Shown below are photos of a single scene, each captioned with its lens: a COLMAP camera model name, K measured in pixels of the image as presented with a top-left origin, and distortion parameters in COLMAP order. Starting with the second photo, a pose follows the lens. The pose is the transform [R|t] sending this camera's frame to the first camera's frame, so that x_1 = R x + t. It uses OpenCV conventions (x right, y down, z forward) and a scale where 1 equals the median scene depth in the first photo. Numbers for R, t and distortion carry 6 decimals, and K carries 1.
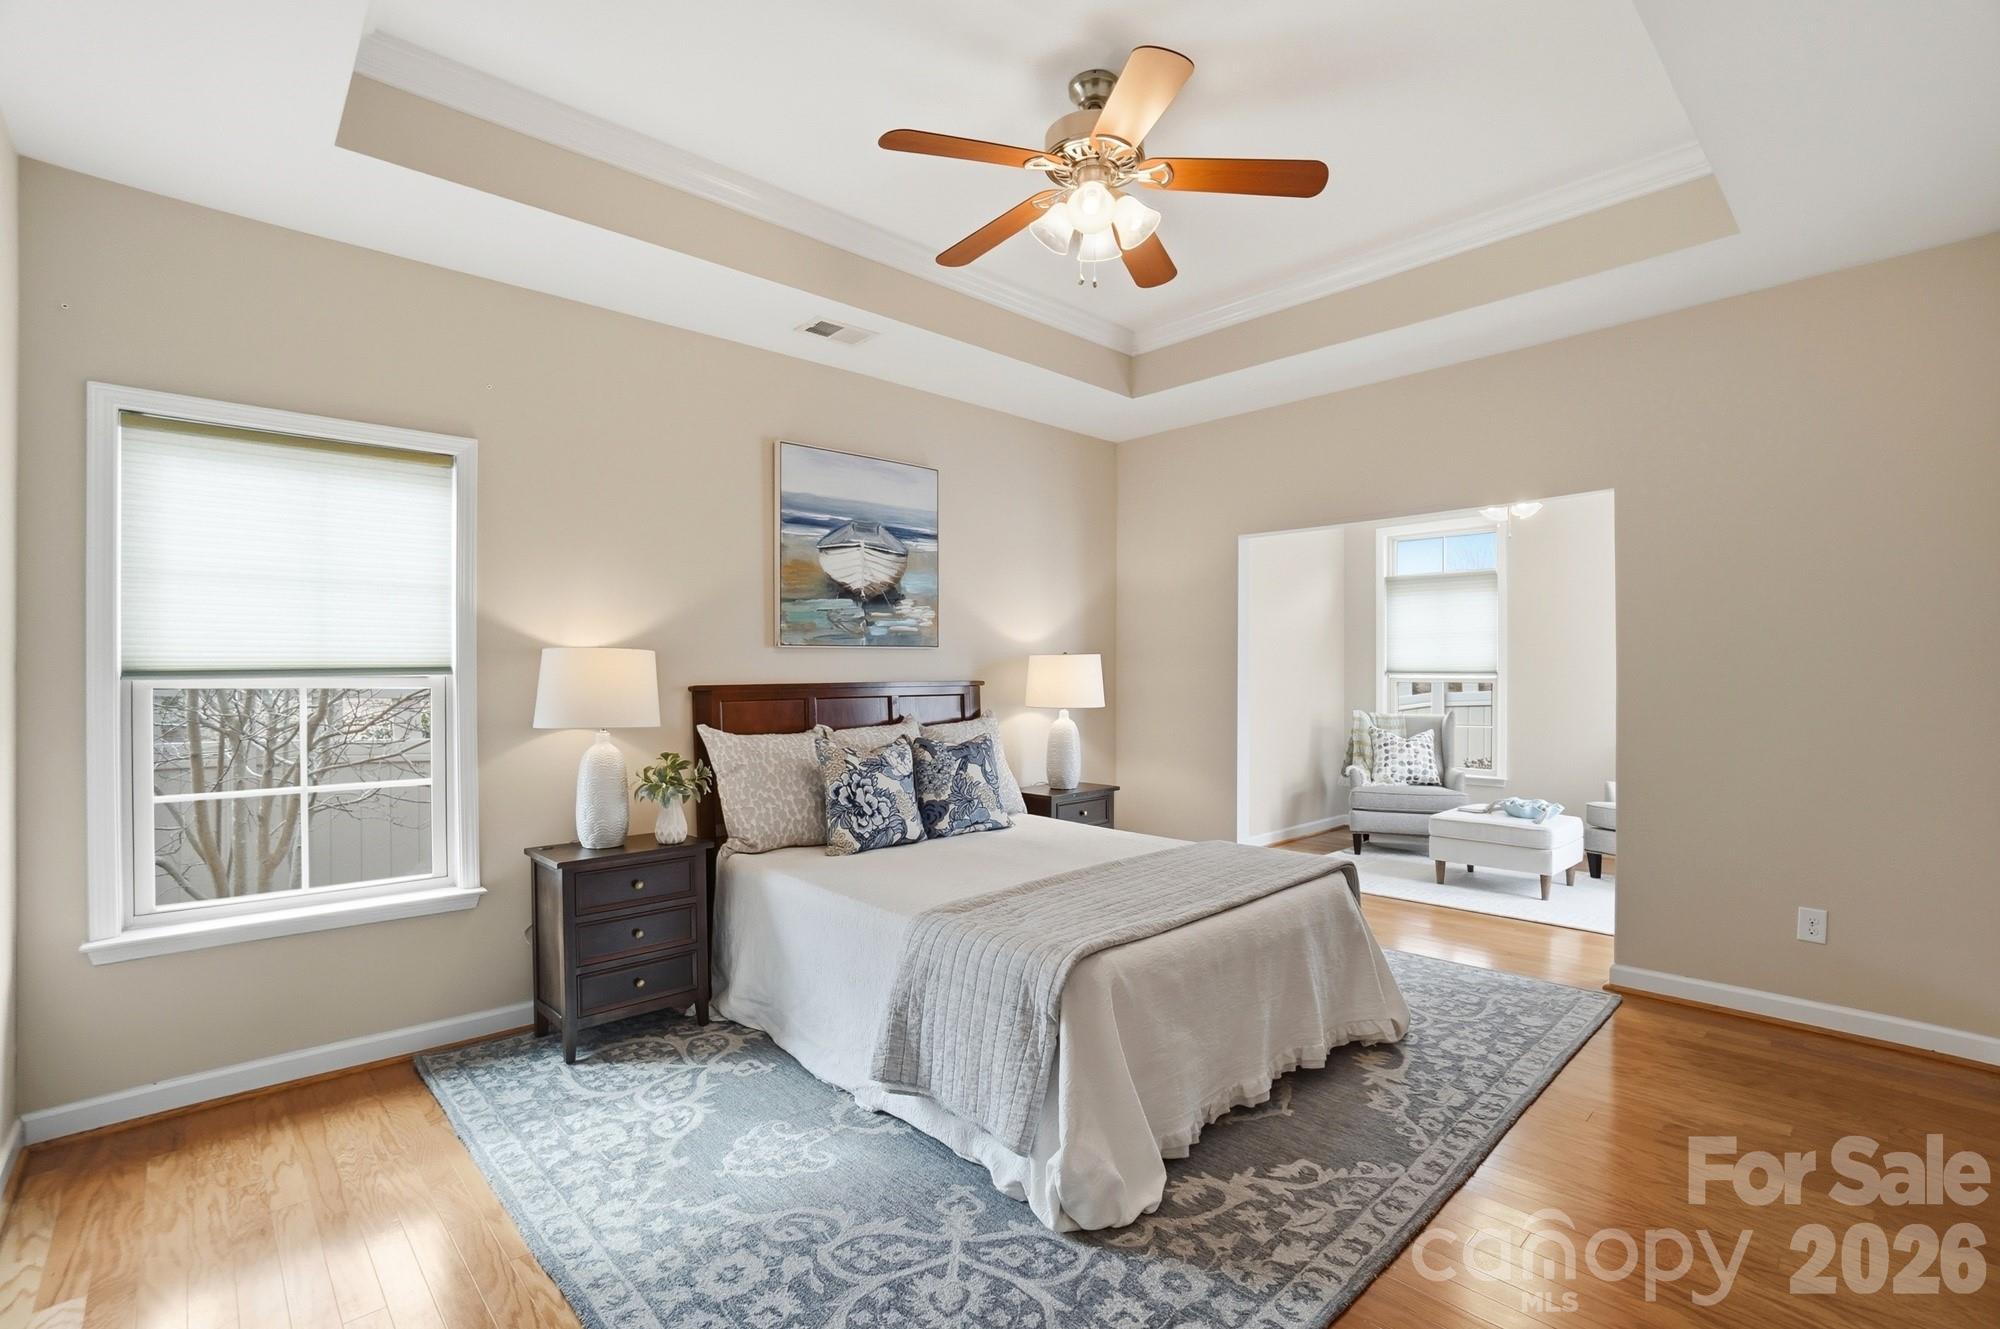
lens RADIAL K [[897.8, 0, 990.8], [0, 897.8, 671.0], [0, 0, 1]] dist [-0.057675, 0.019992]
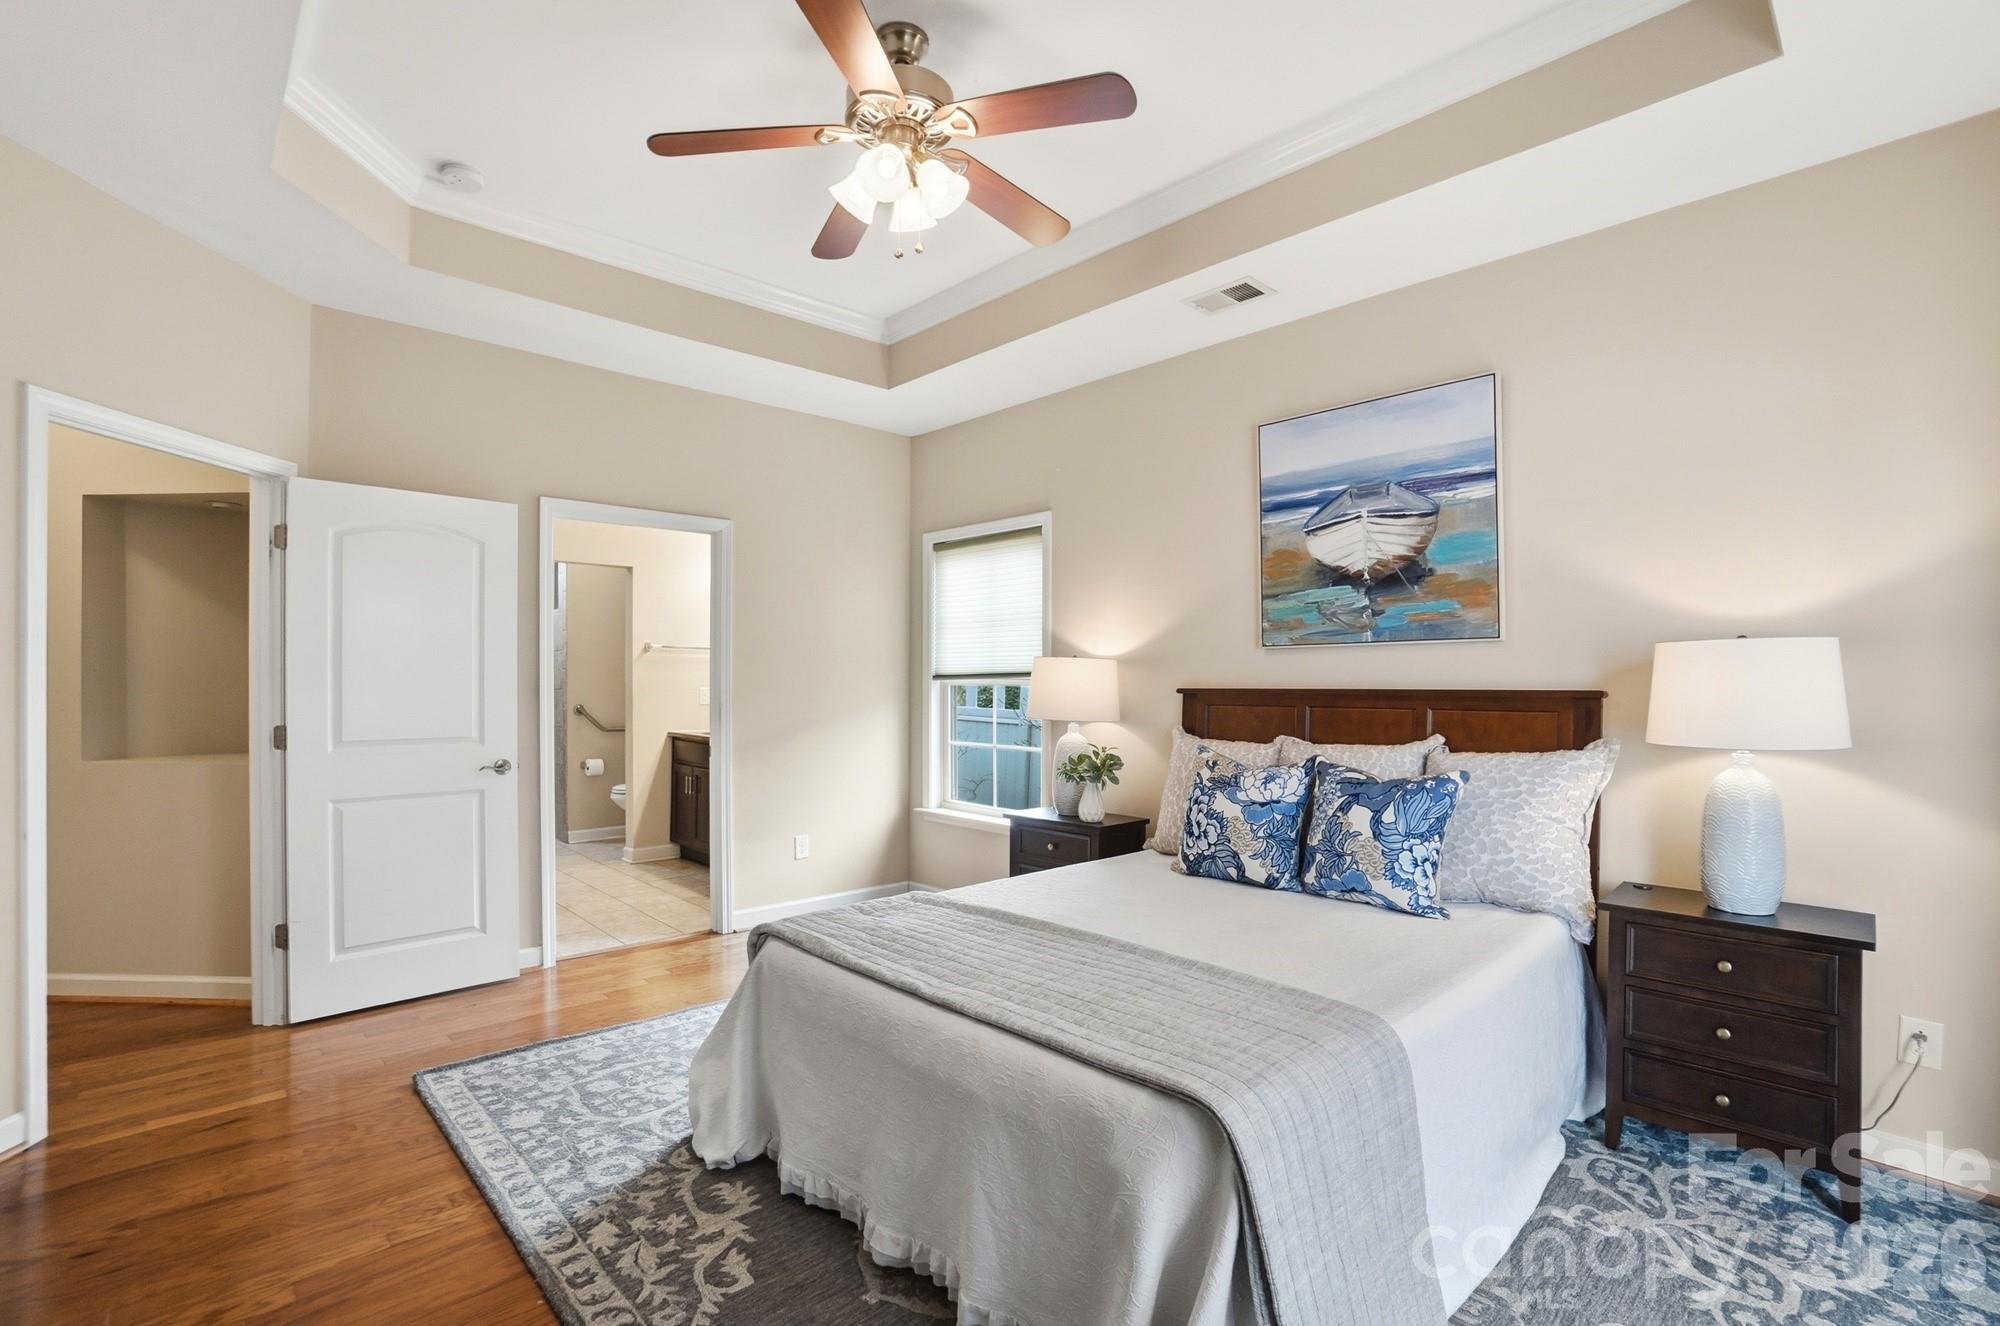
lens RADIAL K [[897.8, 0, 990.8], [0, 897.8, 669.5], [0, 0, 1]] dist [-0.057675, 0.019992]
pose [[0.007800, -0.006088, -0.999951, 0.730464], [0.002280, 0.999979, -0.006070, -0.000181], [0.999967, -0.002233, 0.007813, 0.763452]]
